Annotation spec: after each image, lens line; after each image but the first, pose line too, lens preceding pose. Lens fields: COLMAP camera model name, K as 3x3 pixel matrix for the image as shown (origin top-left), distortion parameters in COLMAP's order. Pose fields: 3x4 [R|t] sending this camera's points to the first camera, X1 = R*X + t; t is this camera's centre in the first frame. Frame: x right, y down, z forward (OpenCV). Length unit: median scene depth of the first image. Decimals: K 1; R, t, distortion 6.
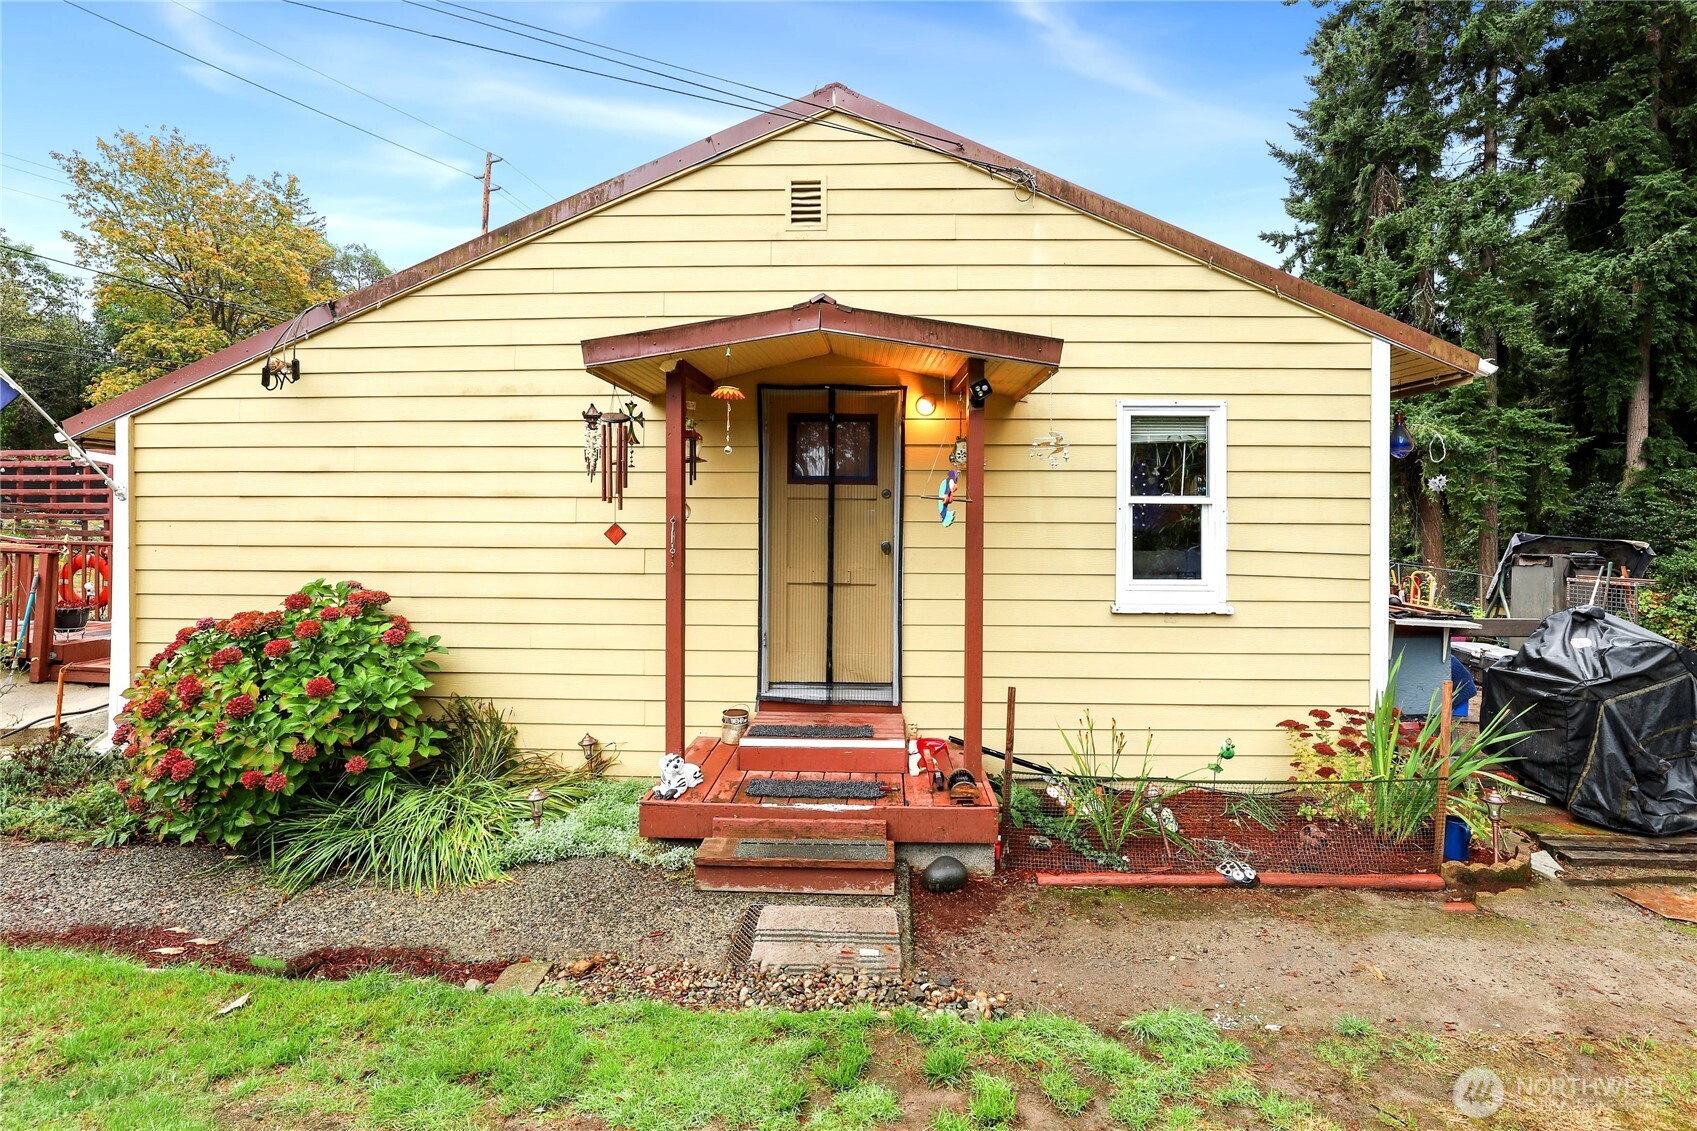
lens RADIAL K [[801.3, 0, 849.5], [0, 801.3, 516.9], [0, 0, 1]] dist [-0.031975, 0.006572]
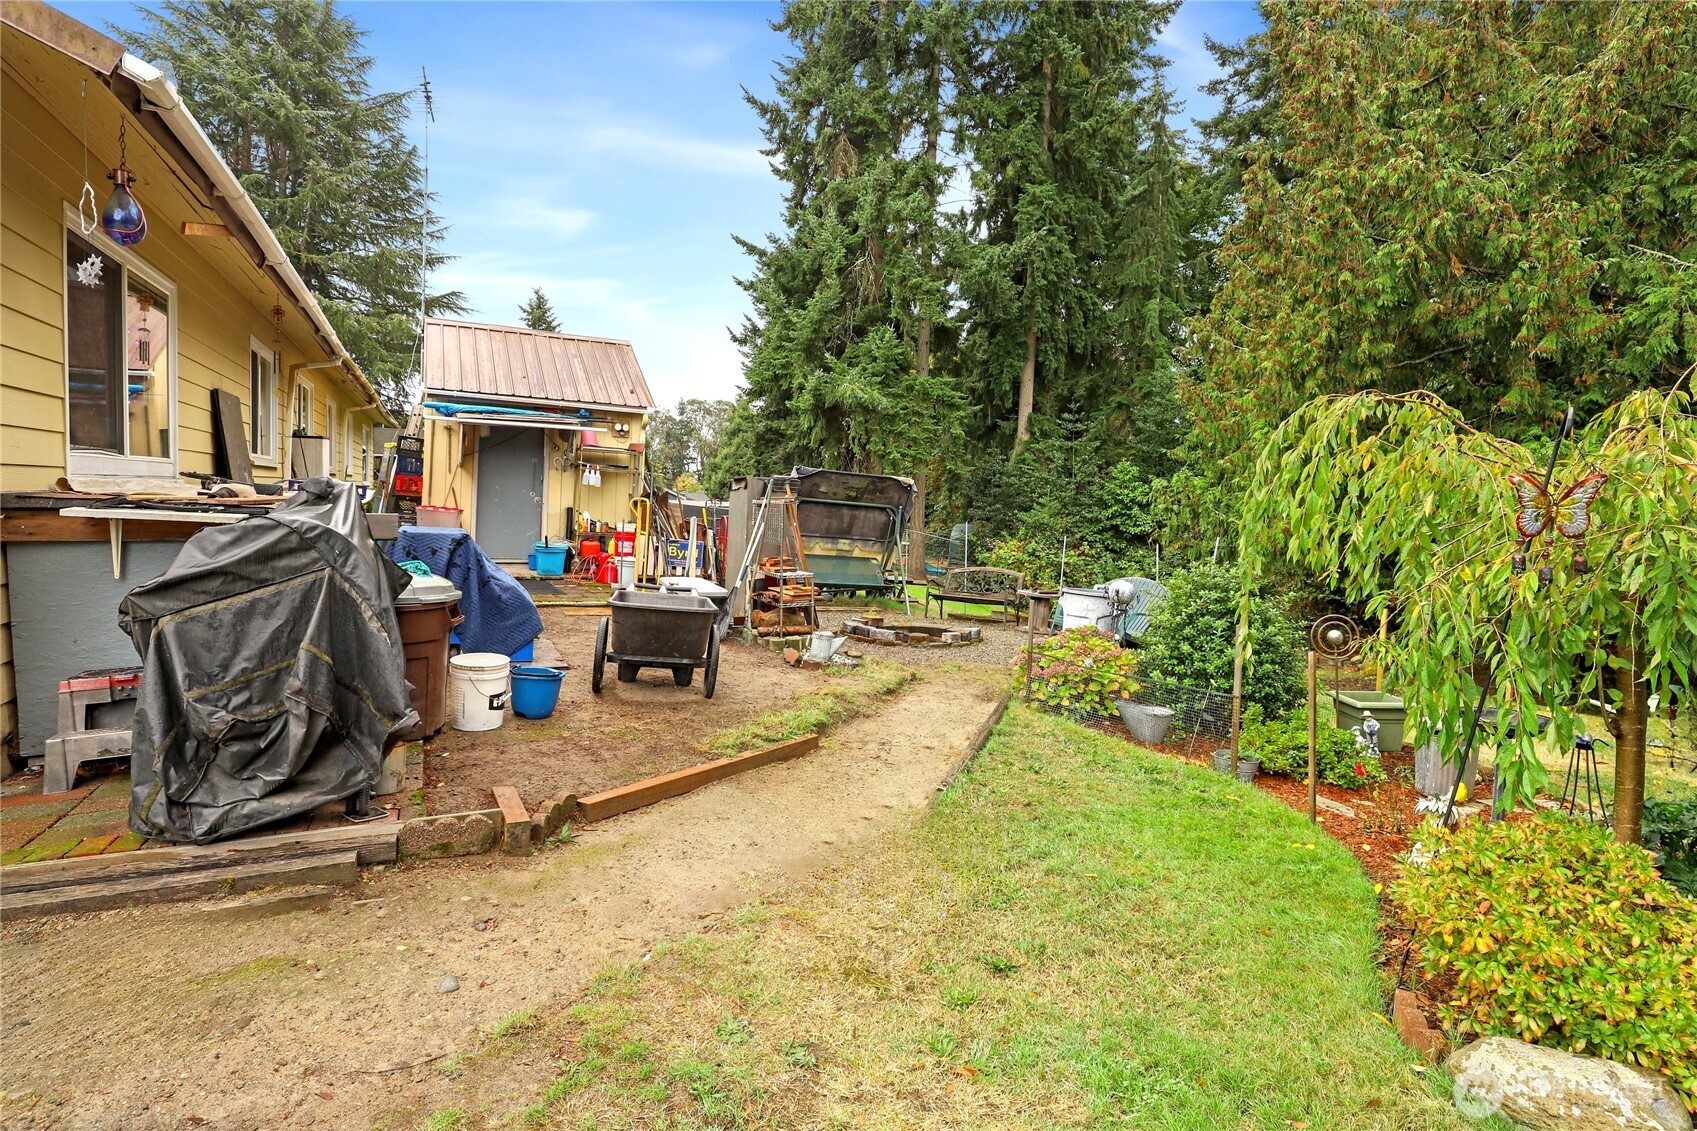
lens RADIAL K [[821.3, 0, 870.9], [0, 821.3, 529.0], [0, 0, 1]] dist [-0.032301, 0.000301]
pose [[0.867348, -0.005586, 0.497671, 0.205900], [-0.019273, 0.998810, 0.044801, 0.024169], [-0.497329, -0.048450, 0.866208, 0.042400]]
